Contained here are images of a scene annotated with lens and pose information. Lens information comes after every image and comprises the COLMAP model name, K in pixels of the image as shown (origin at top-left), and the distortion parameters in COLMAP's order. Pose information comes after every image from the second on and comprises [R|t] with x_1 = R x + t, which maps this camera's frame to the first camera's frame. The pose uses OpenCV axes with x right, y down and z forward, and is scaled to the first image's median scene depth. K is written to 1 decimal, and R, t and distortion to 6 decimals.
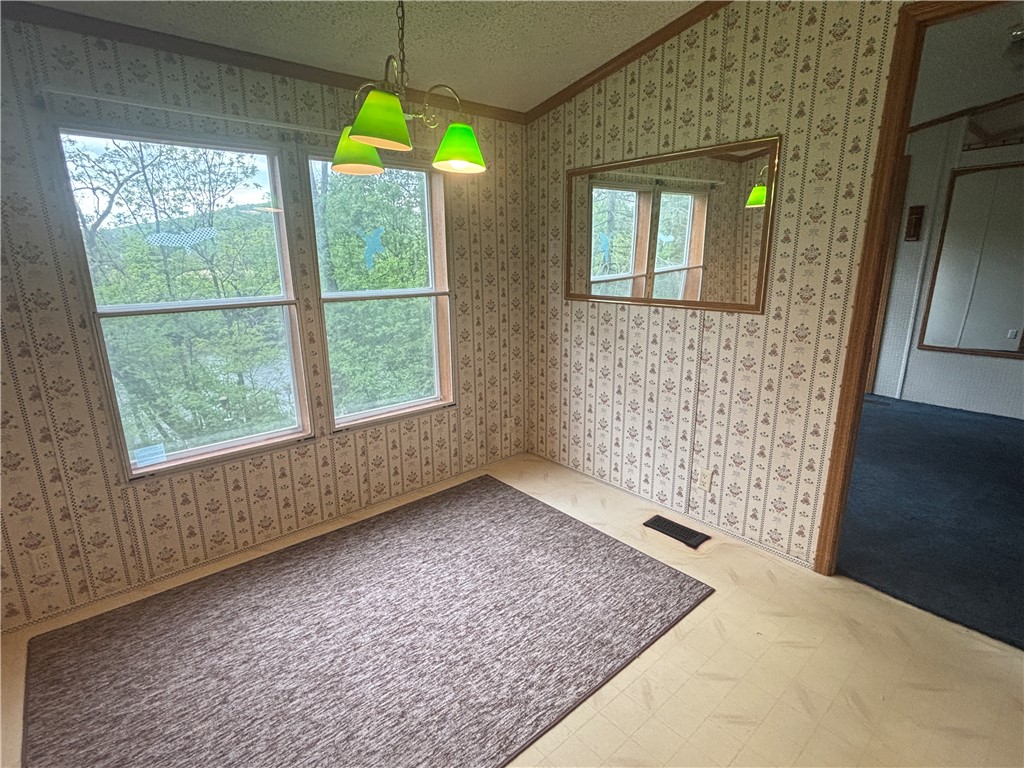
lens RADIAL K [[505.3, 0, 510.4], [0, 505.3, 383.2], [0, 0, 1]] dist [-0.003082, -0.000344]
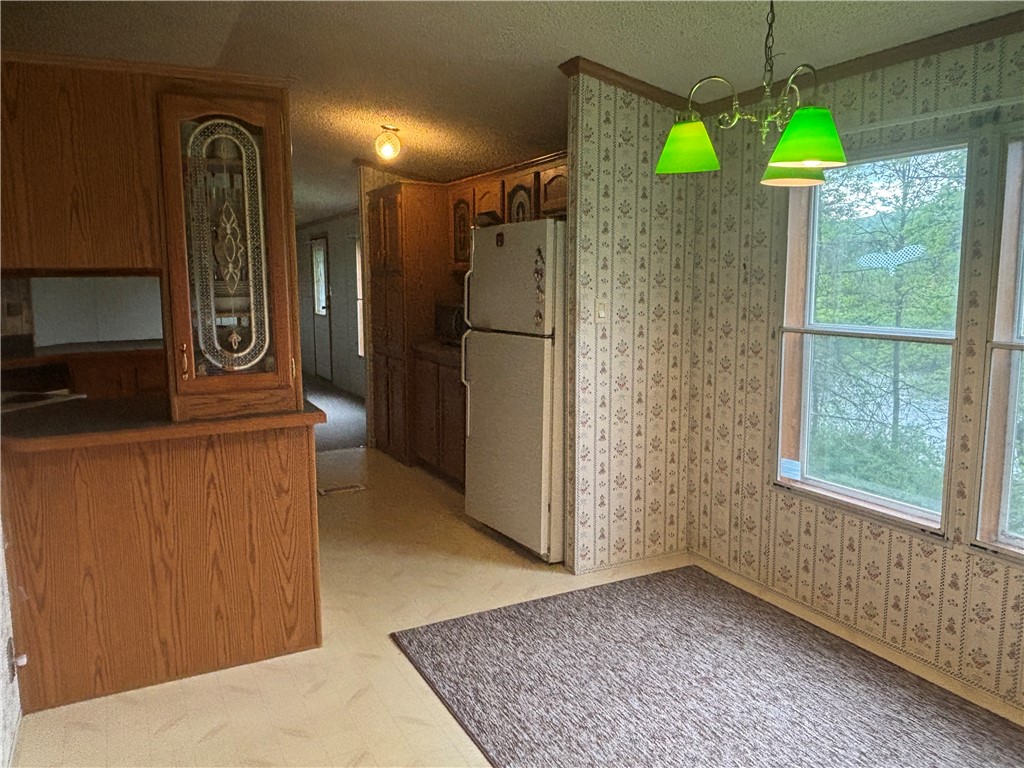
lens RADIAL K [[757.3, 0, 512.0], [0, 757.3, 384.2], [0, 0, 1]] dist [0.002622, -0.003413]
pose [[-0.215100, 0.151432, -0.964780, 0.822915], [-0.232746, 0.951490, 0.201237, -0.189511], [0.948452, 0.267834, -0.169420, 0.651173]]
